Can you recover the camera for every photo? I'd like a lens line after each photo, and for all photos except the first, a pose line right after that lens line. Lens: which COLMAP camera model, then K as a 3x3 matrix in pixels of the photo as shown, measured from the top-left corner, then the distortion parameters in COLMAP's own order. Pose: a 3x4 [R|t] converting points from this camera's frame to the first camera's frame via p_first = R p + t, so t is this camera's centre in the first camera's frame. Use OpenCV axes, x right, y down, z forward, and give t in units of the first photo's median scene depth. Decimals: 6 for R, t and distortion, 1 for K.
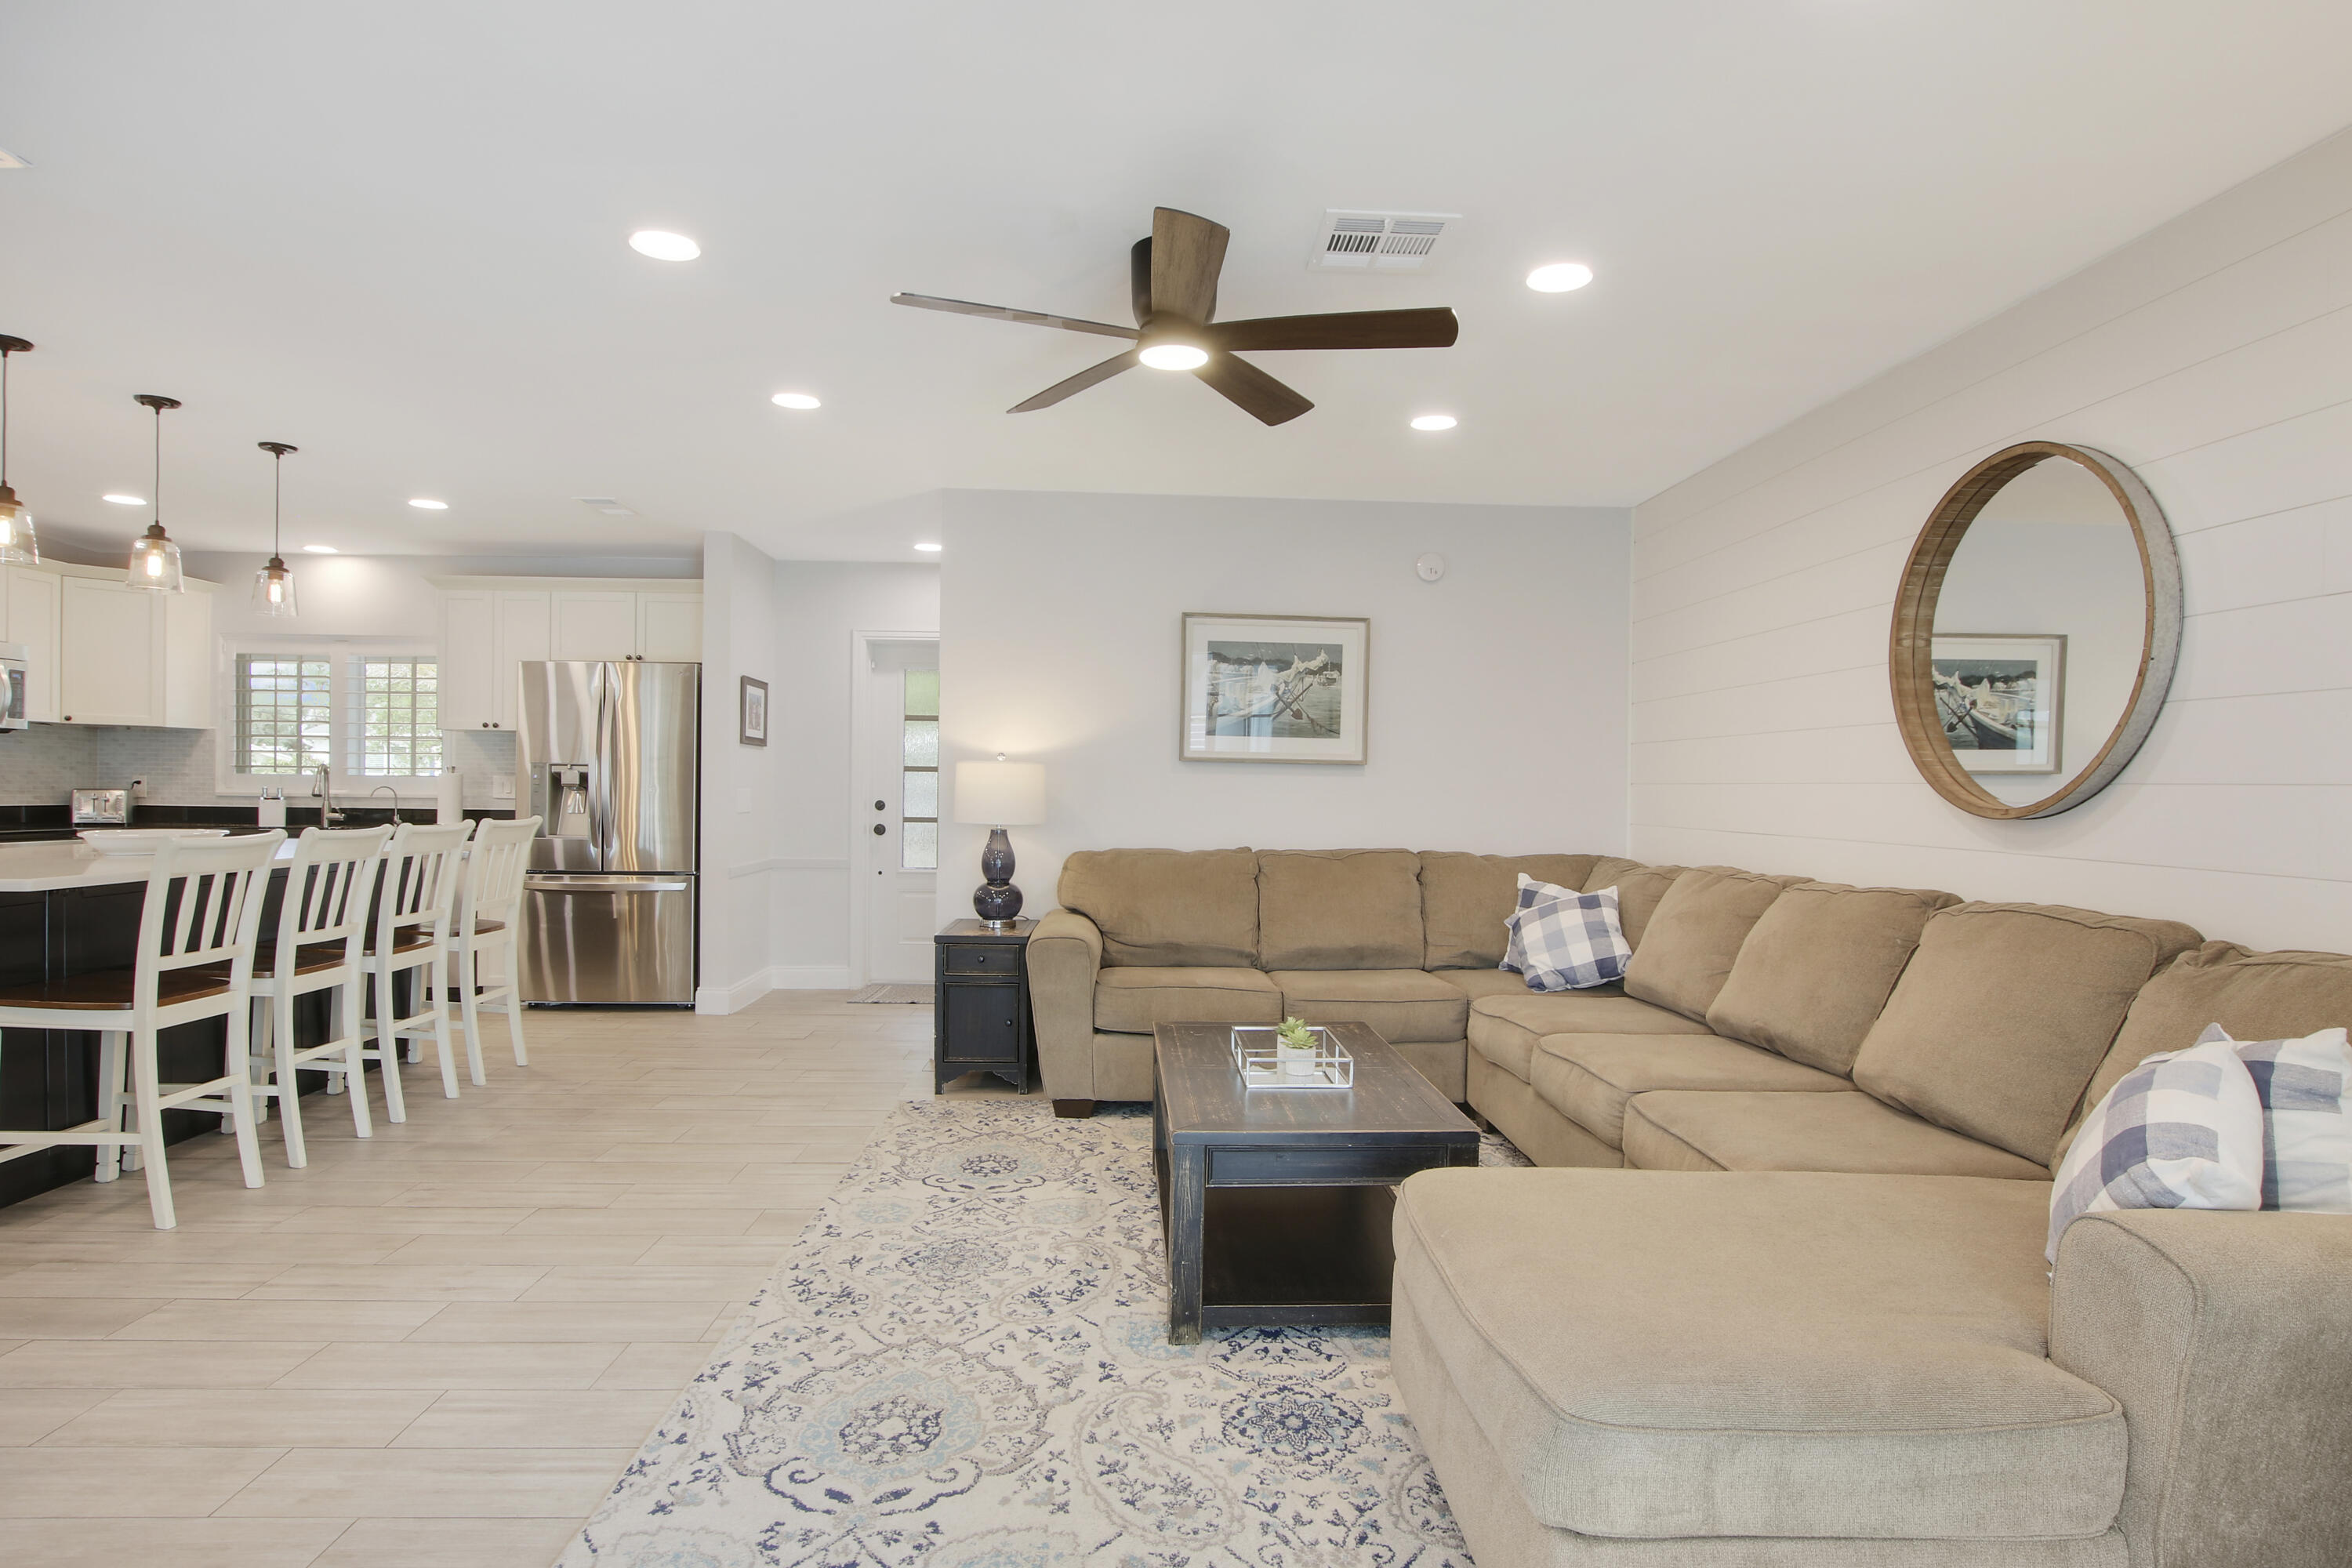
lens RADIAL K [[1248.3, 0, 1181.6], [0, 1248.3, 789.6], [0, 0, 1]] dist [-0.022198, 0.002365]
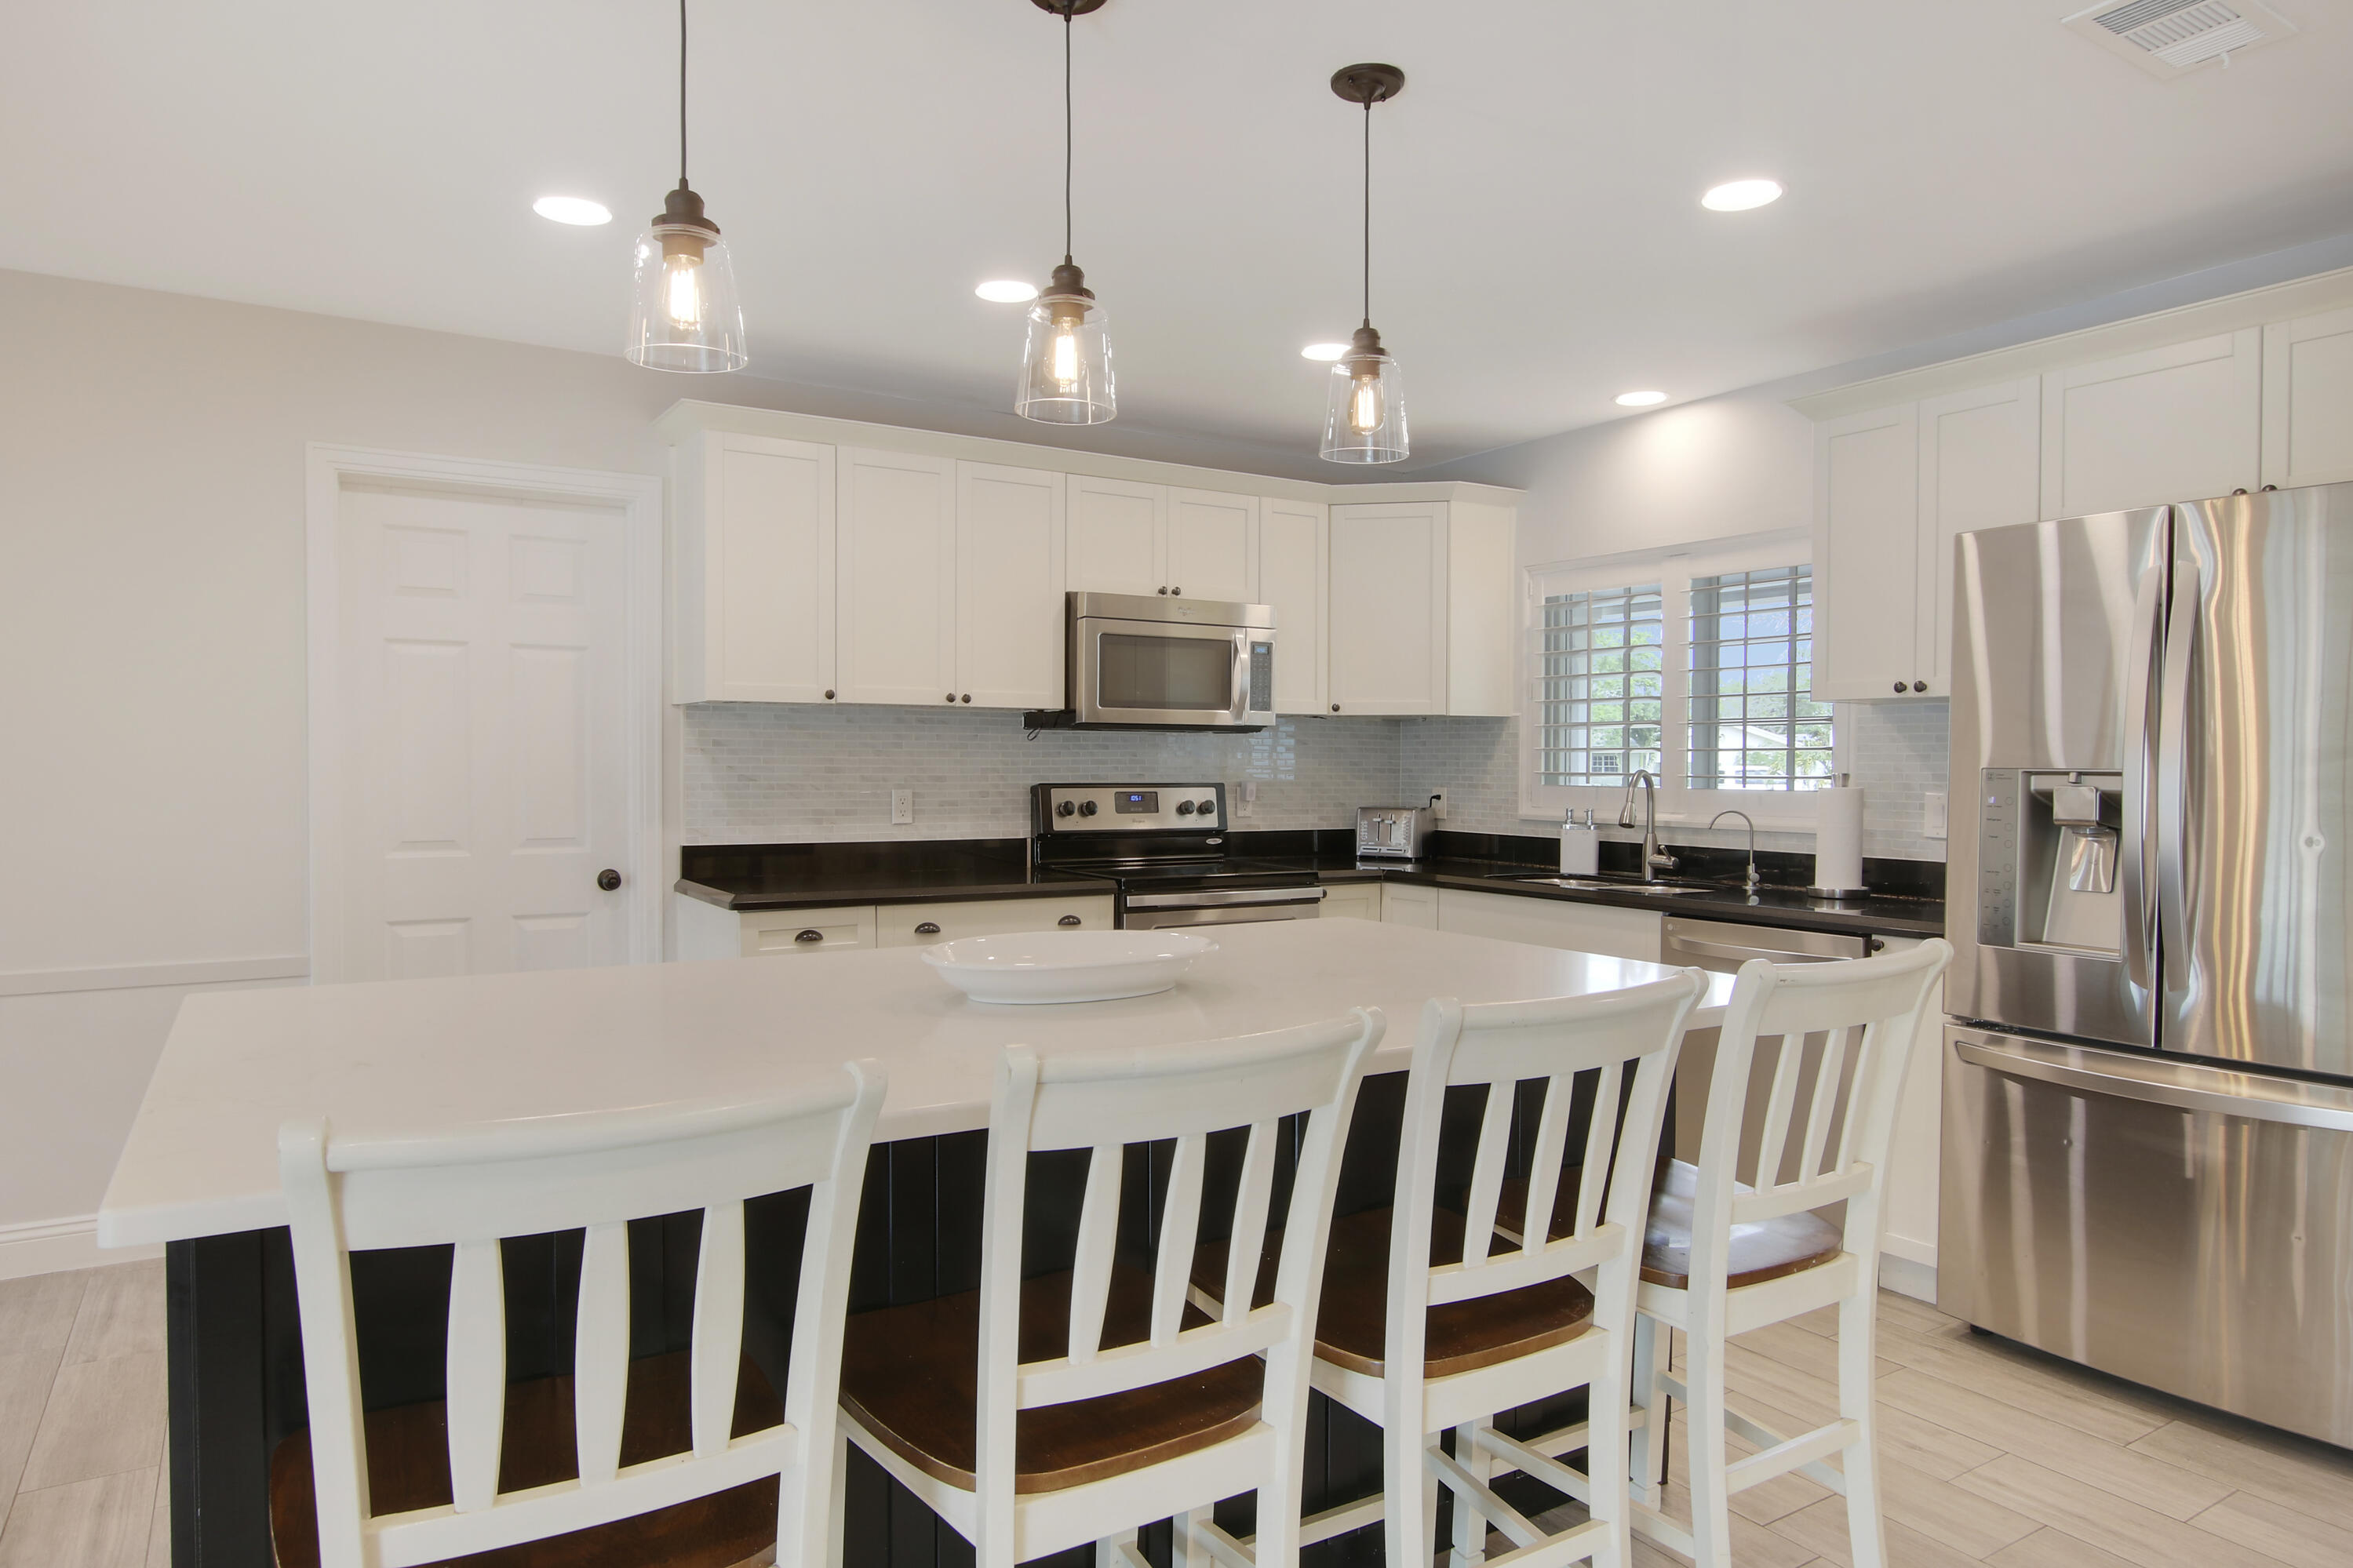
lens RADIAL K [[1474.7, 0, 1193.2], [0, 1474.7, 808.1], [0, 0, 1]] dist [-0.000885, 0.000347]
pose [[0.509405, 0.017602, -0.860347, -0.237132], [-0.000137, 0.999792, 0.020374, -0.019270], [0.860527, -0.010261, 0.509302, 0.534655]]
